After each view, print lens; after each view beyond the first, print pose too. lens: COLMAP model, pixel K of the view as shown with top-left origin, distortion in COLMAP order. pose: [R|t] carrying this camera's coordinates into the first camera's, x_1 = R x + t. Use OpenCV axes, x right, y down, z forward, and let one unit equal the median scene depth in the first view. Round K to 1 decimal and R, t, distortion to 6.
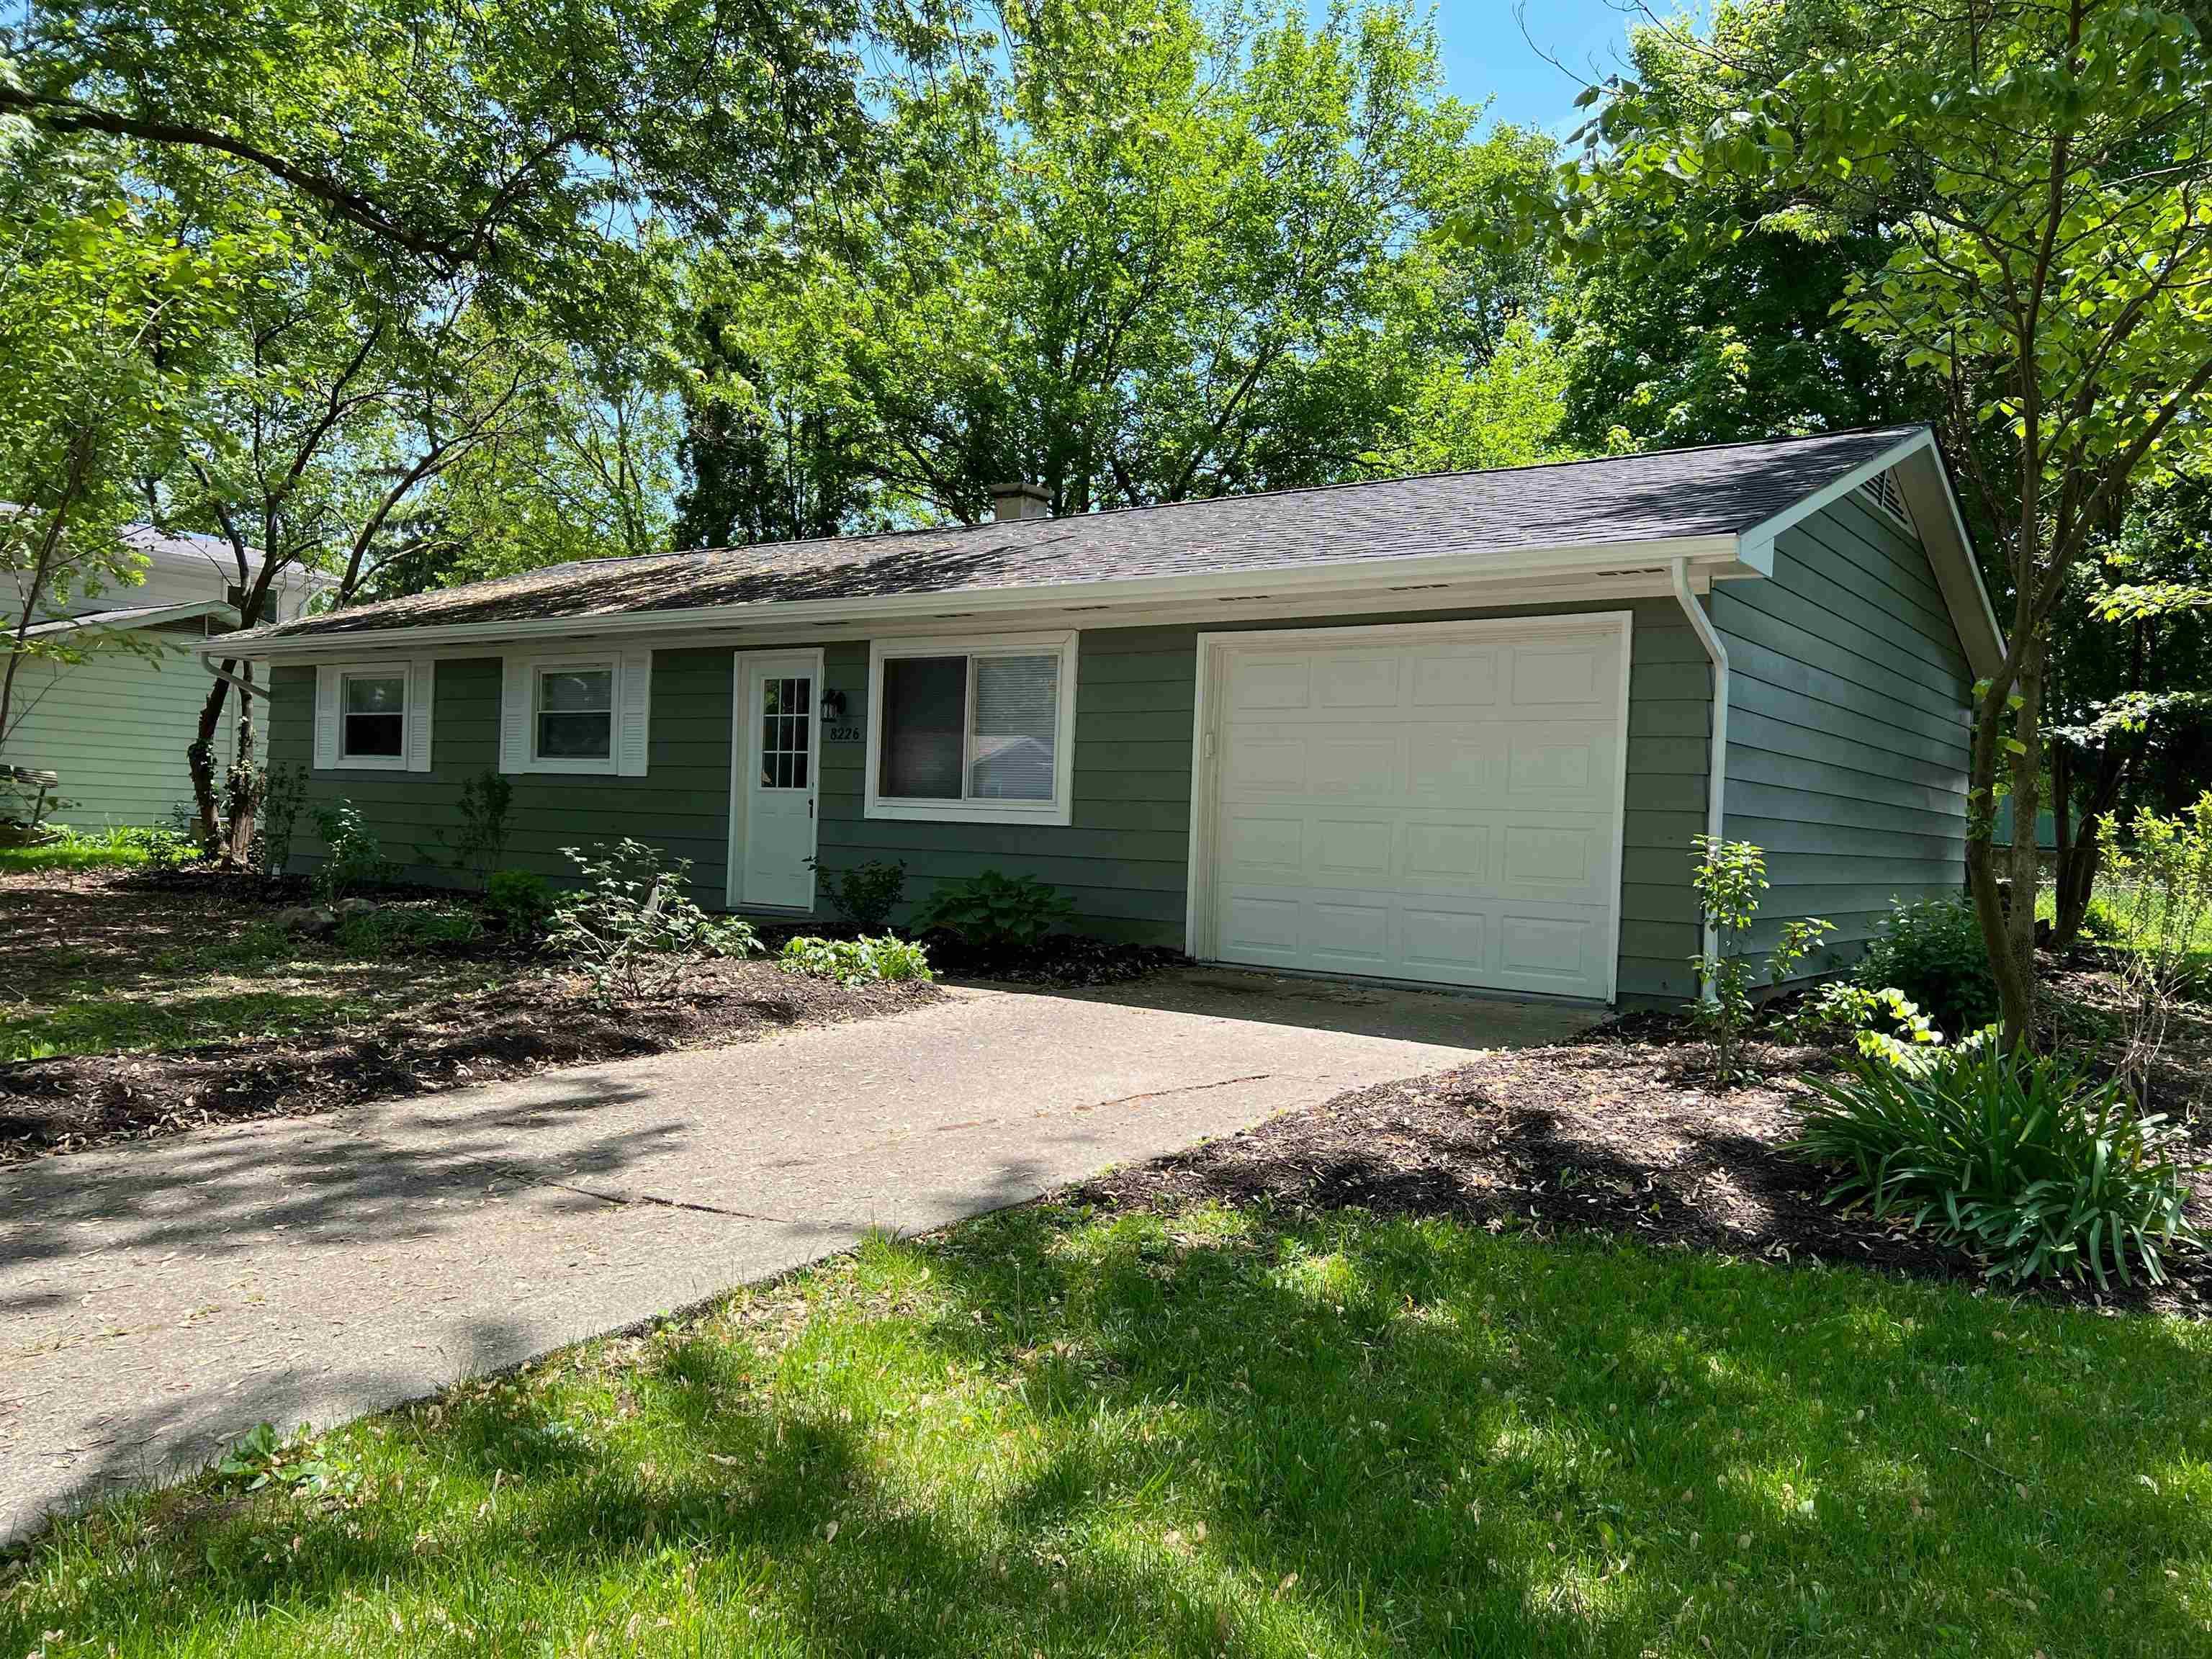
lens RADIAL K [[1666.1, 0, 1106.0], [0, 1666.1, 829.5], [0, 0, 1]] dist [0.037992, -0.044633]
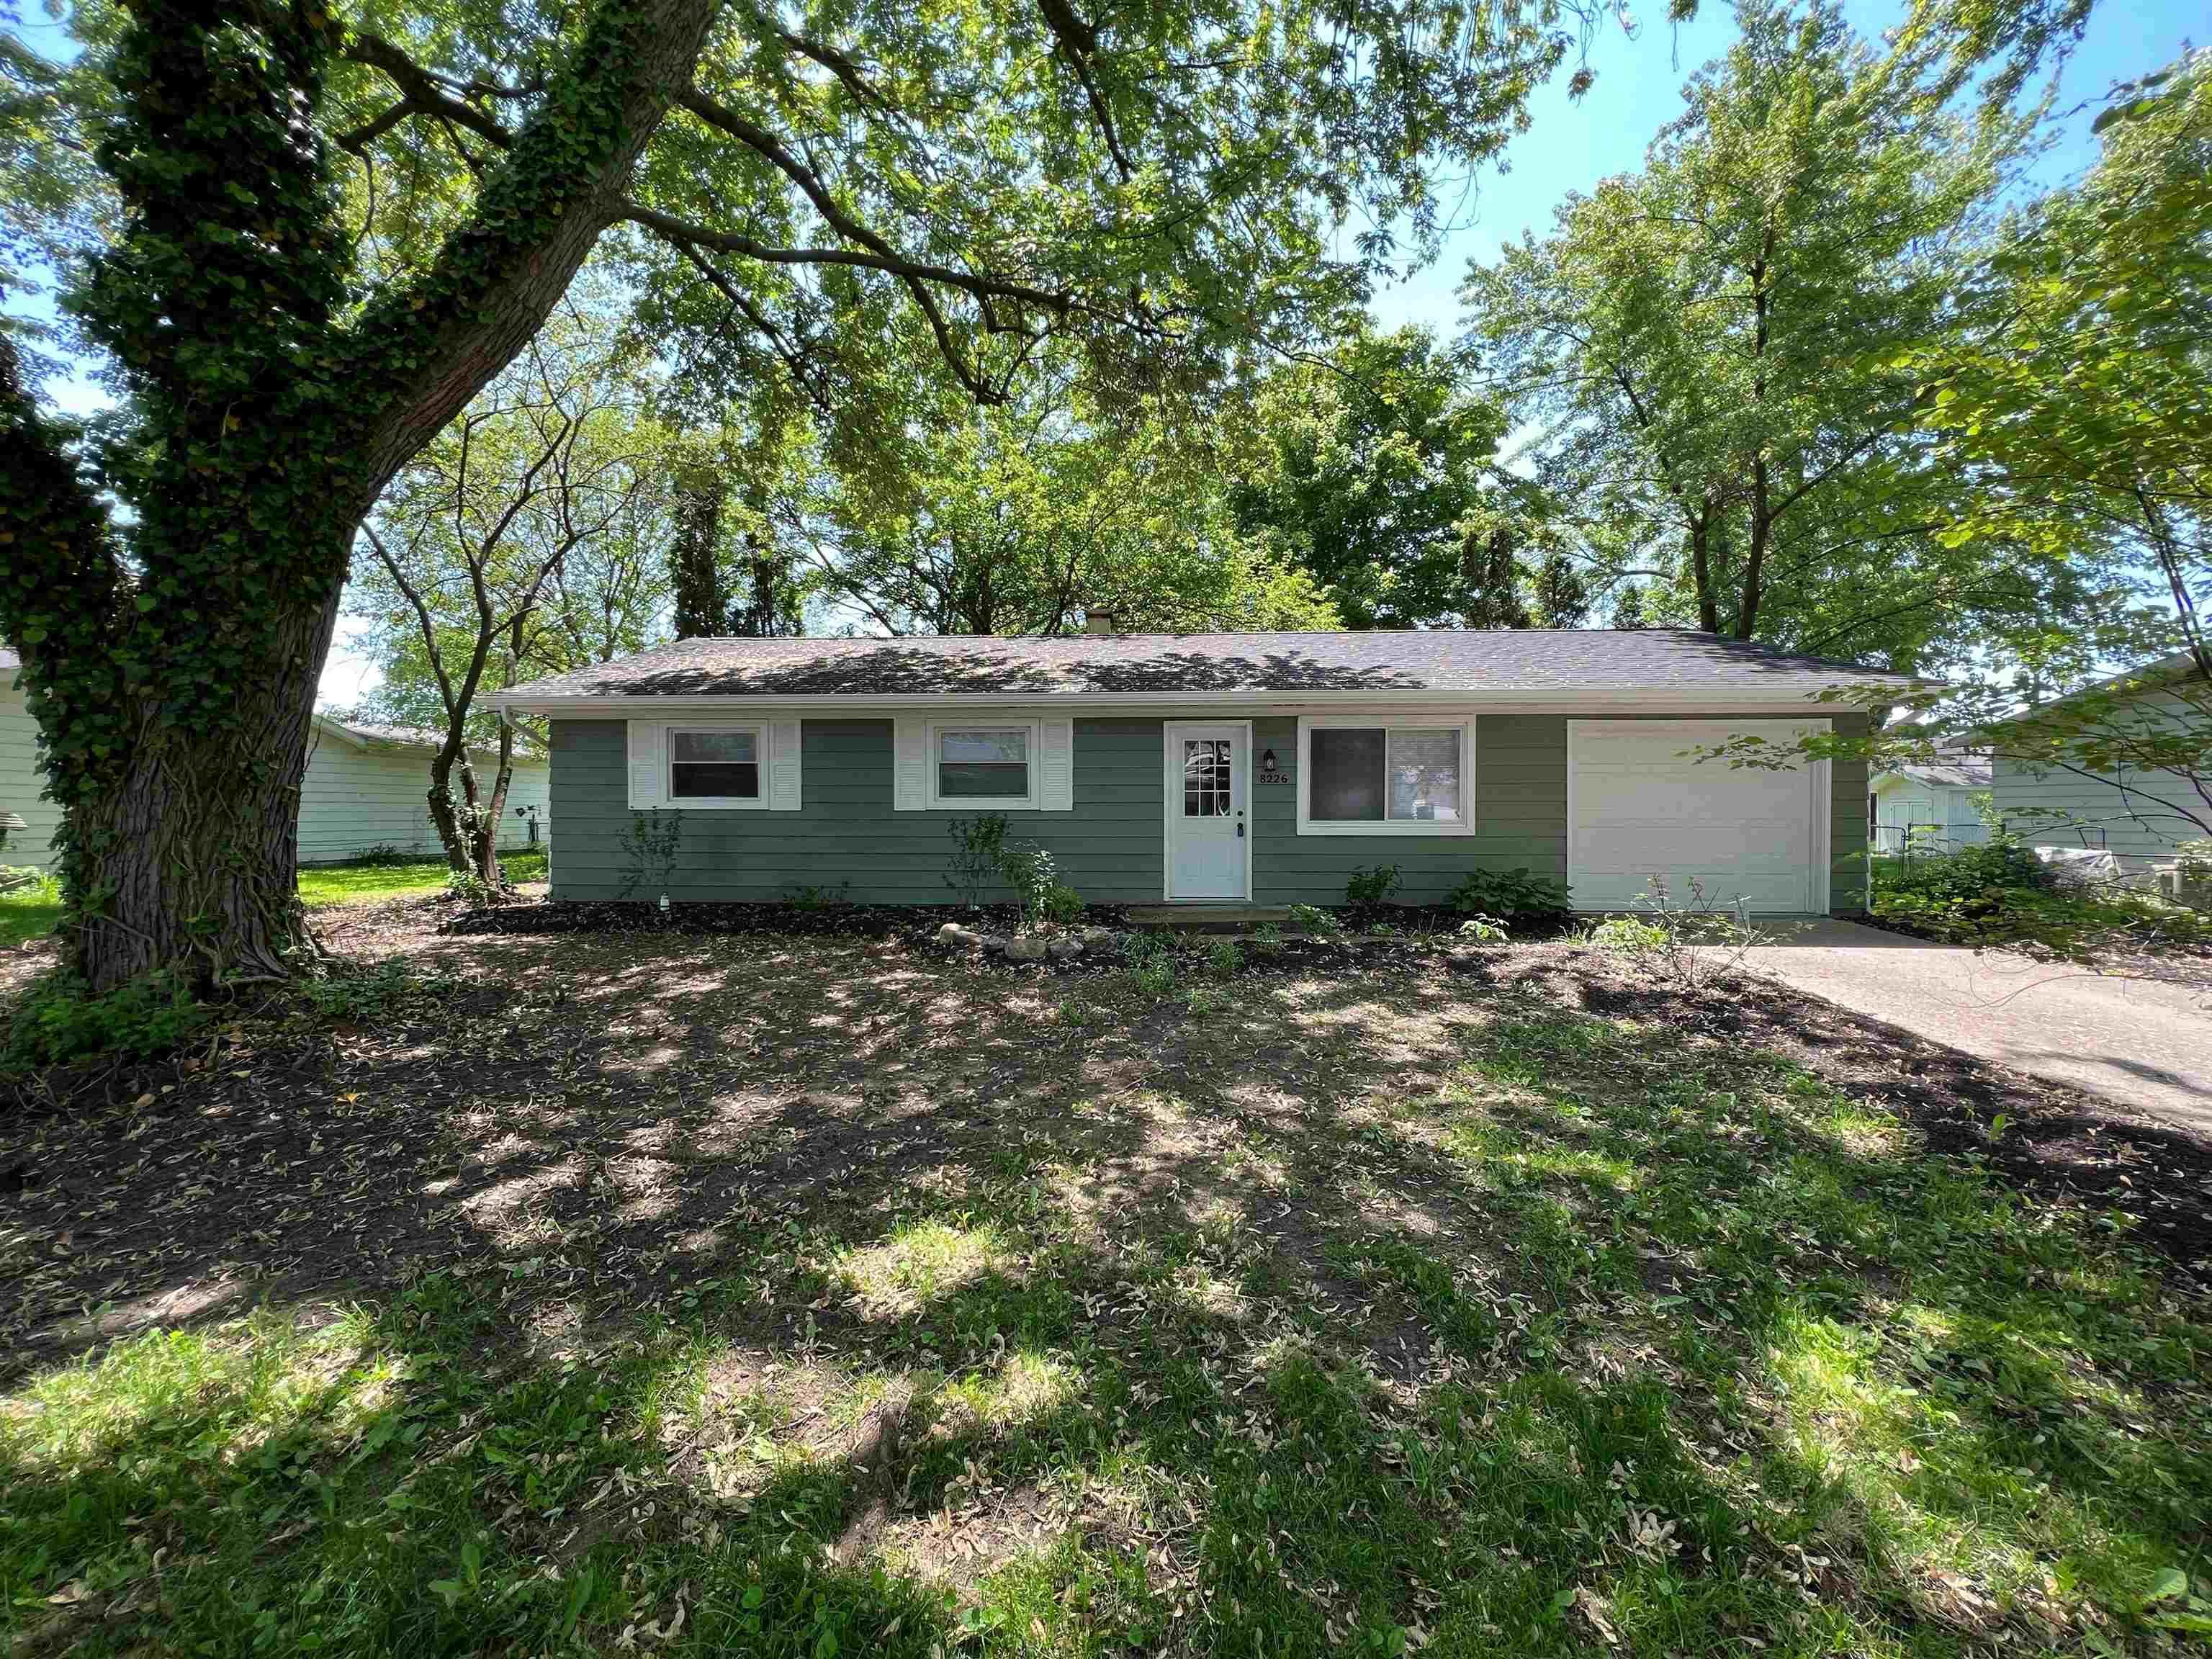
lens RADIAL K [[881.3, 0, 1106.0], [0, 881.3, 829.5], [0, 0, 1]] dist [-0.000354, -0.000042]
pose [[0.832211, -0.051991, 0.552017, -0.684073], [0.032797, 0.998467, 0.044595, -0.049815], [-0.553489, -0.019008, 0.832640, 0.408297]]
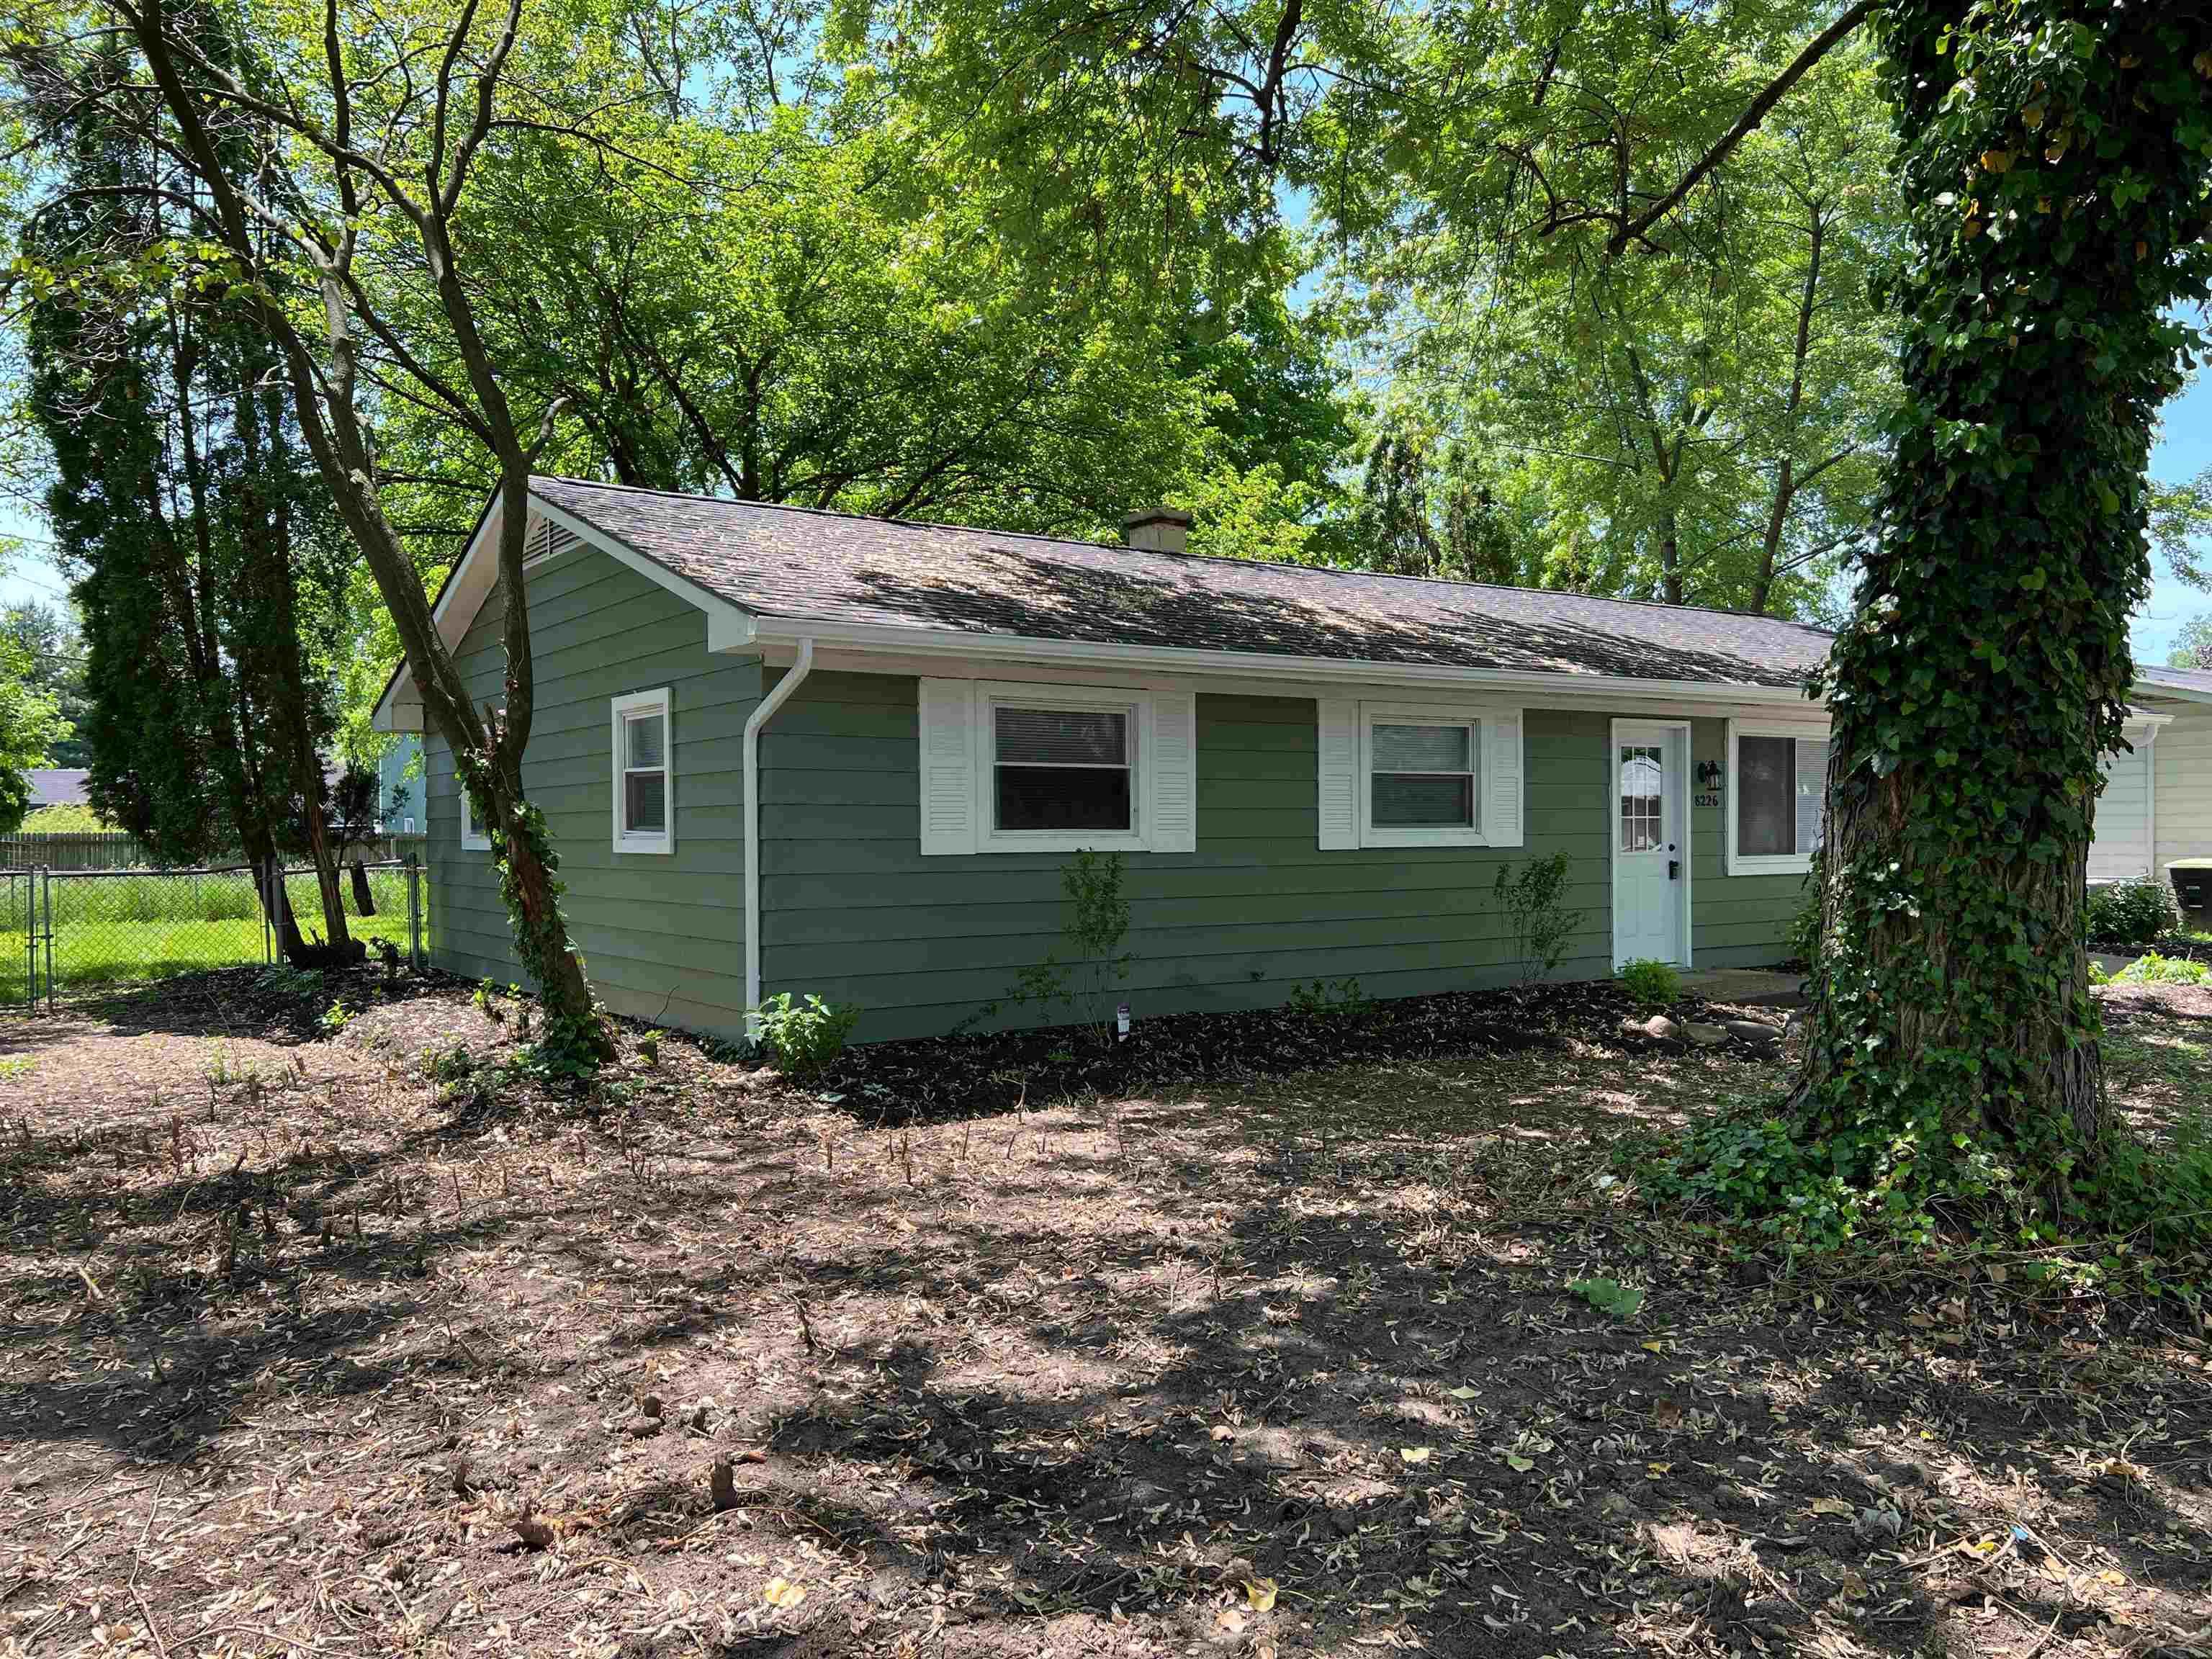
lens RADIAL K [[1666.1, 0, 1106.0], [0, 1666.1, 829.5], [0, 0, 1]] dist [0.037992, -0.044633]
pose [[0.334432, -0.038359, 0.941639, -1.272846], [0.023667, 0.999198, 0.032298, -0.079495], [-0.942123, 0.011484, 0.335071, 0.957460]]
